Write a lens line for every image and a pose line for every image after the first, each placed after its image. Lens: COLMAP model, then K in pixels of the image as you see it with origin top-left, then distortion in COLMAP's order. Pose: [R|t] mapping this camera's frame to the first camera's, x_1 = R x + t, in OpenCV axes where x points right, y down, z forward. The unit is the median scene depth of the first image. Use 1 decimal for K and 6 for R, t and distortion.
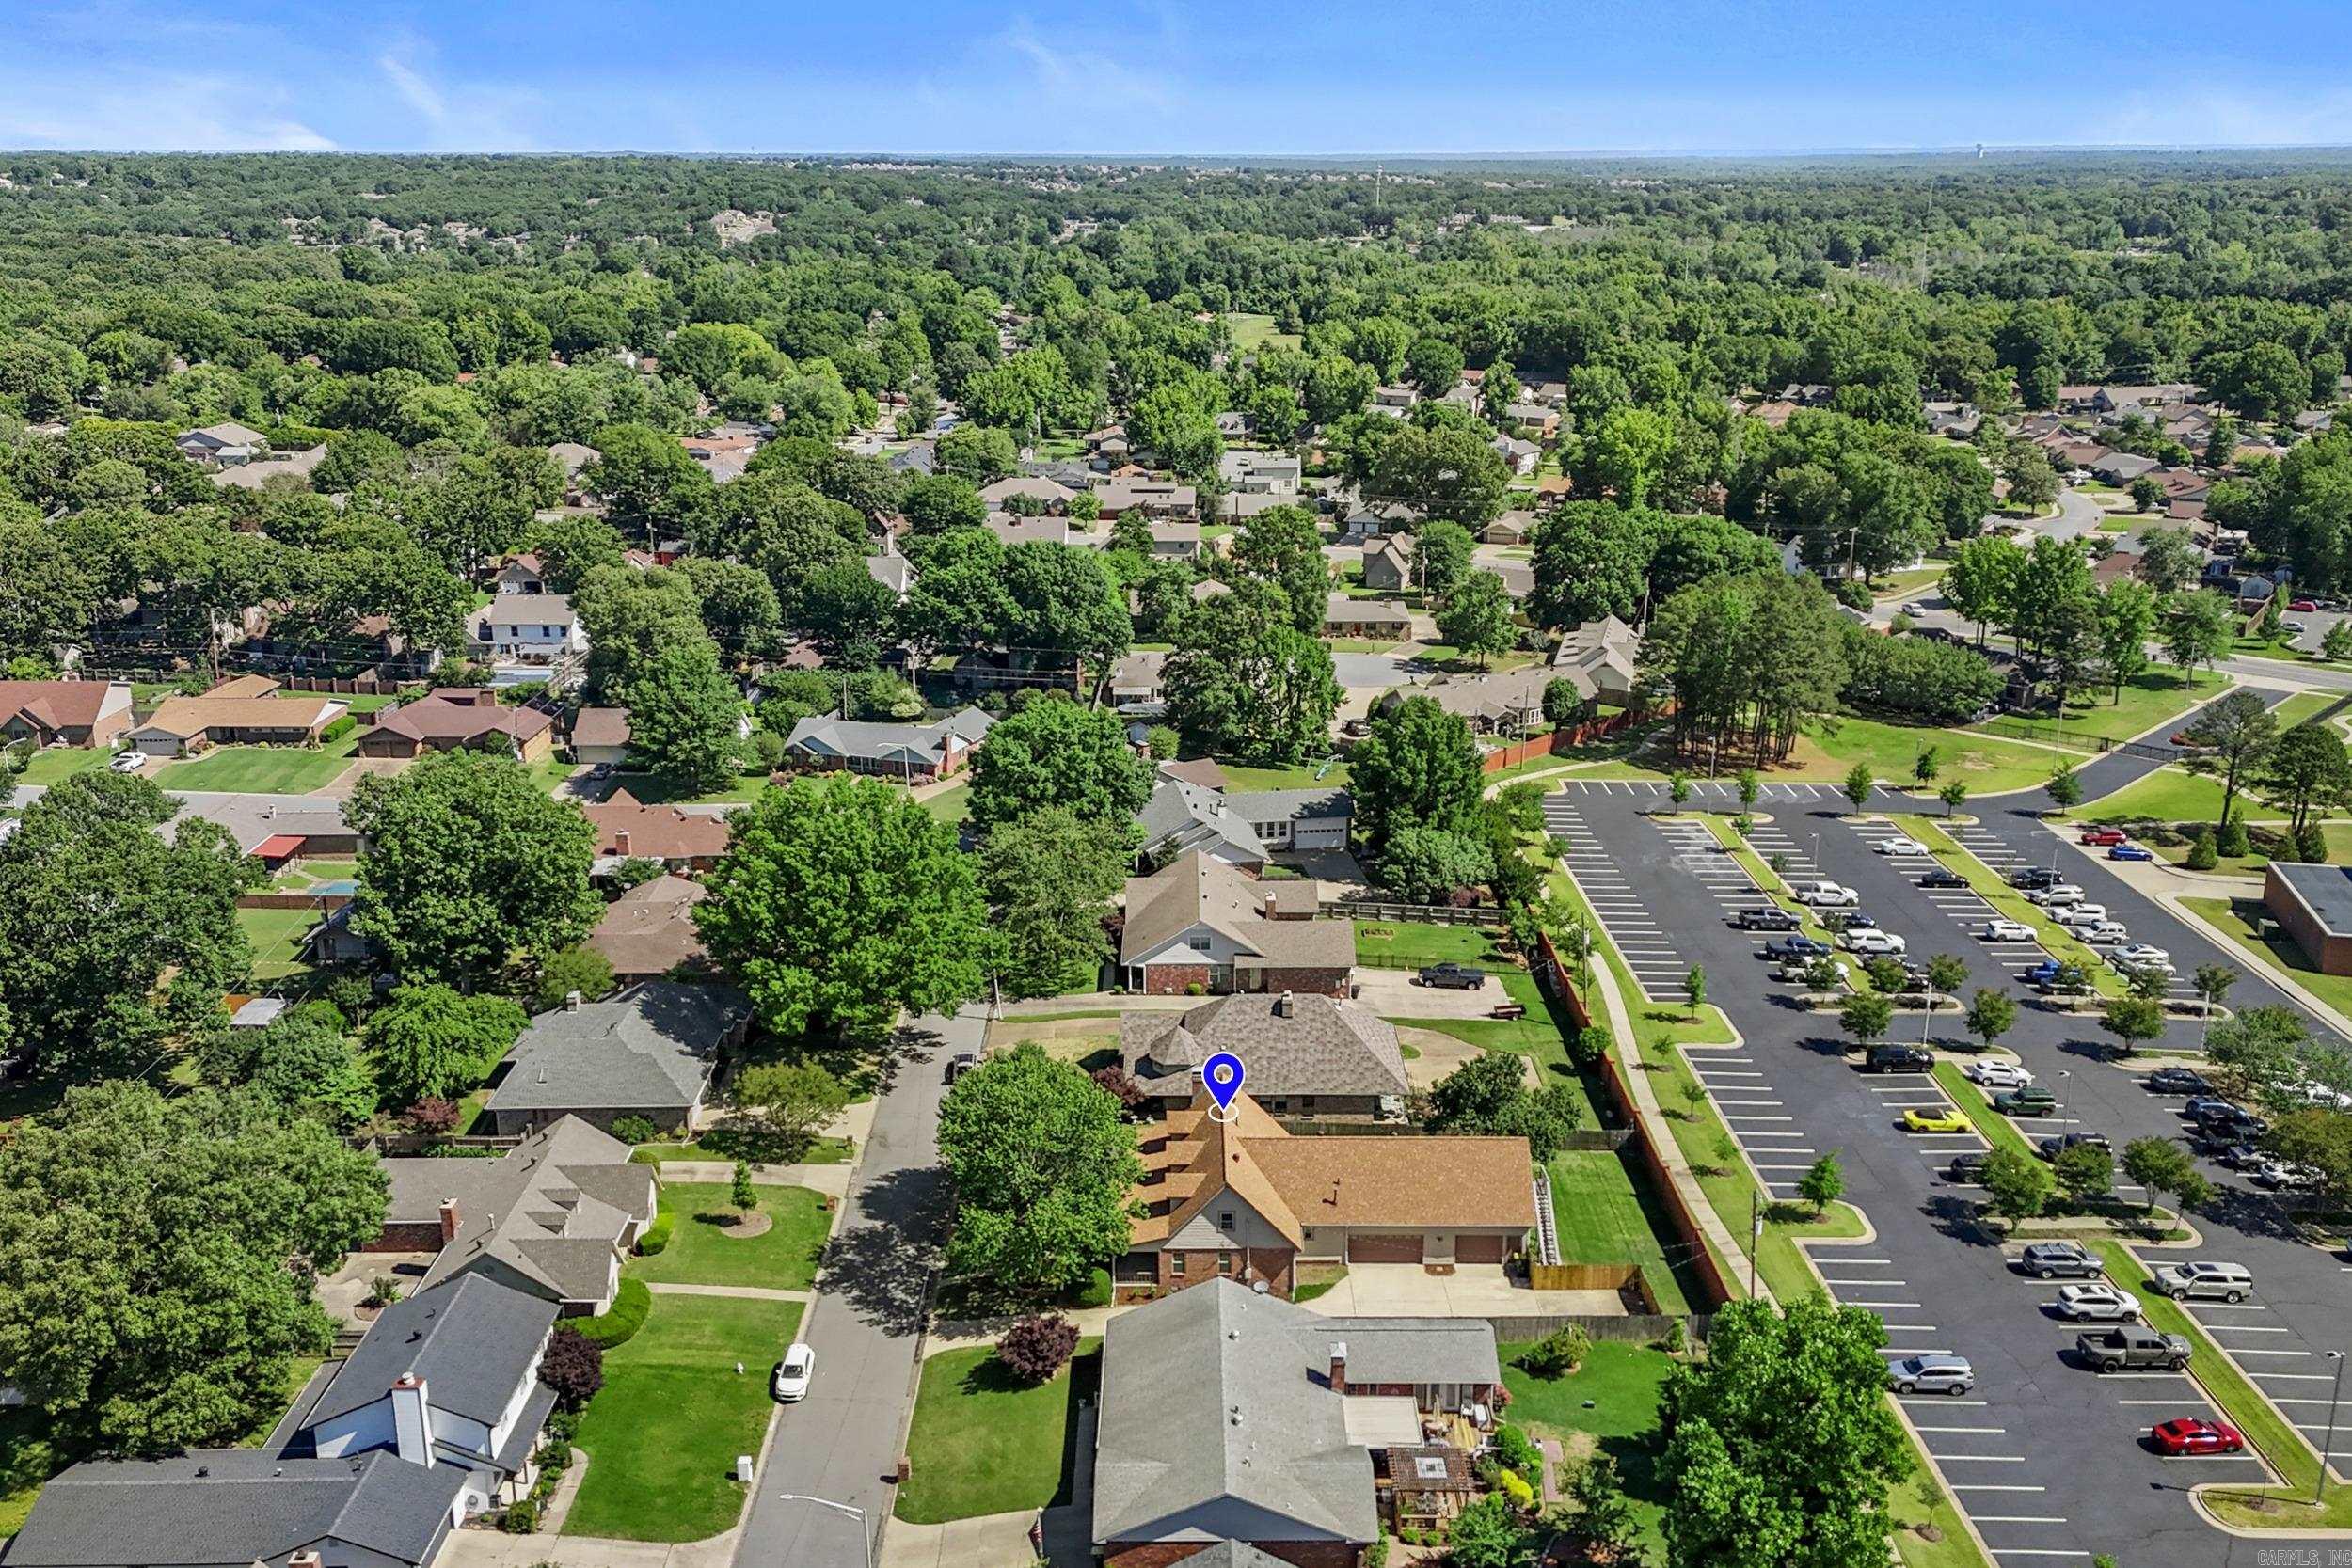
lens RADIAL K [[2129.5, 0, 1176.0], [0, 2129.5, 784.0], [0, 0, 1]] dist [0.235375, -0.522304]
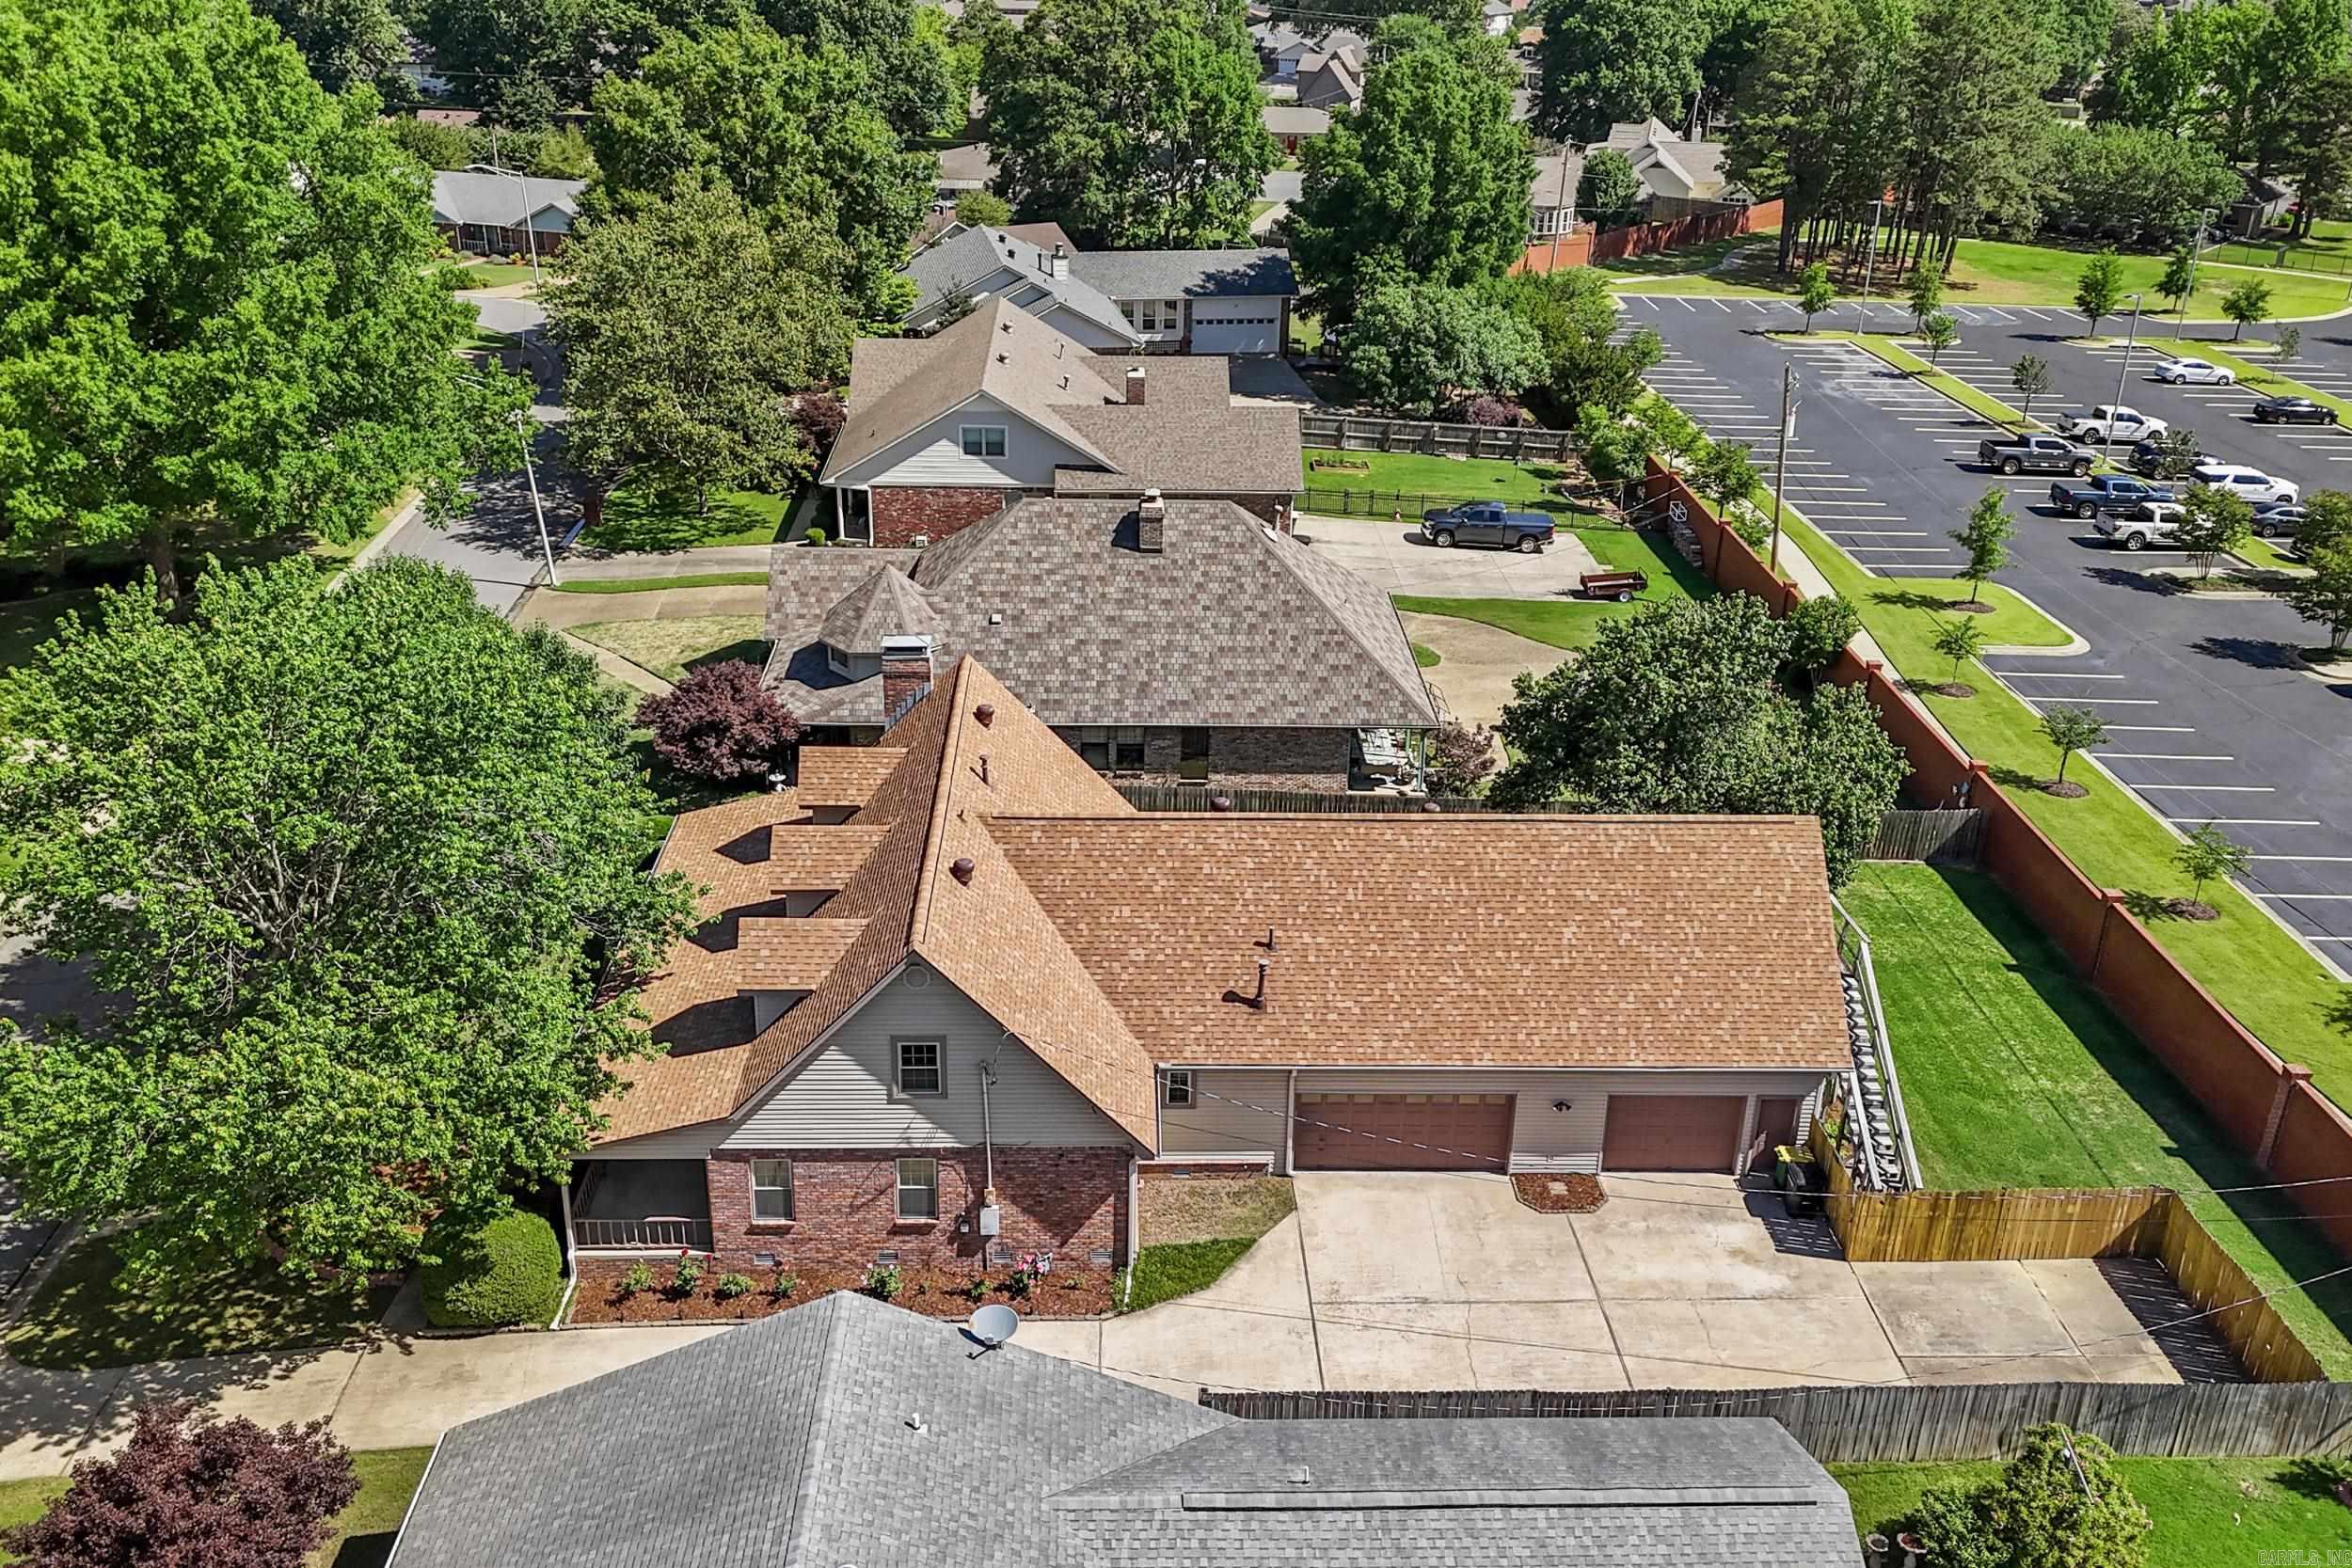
lens RADIAL K [[2040.4, 0, 1176.0], [0, 2040.4, 784.0], [0, 0, 1]] dist [0.133082, -0.000273]
pose [[0.999125, 0.008564, 0.040950, 0.036224], [-0.013661, 0.991954, 0.125861, 0.091975], [-0.039542, -0.126310, 0.991202, 0.524243]]
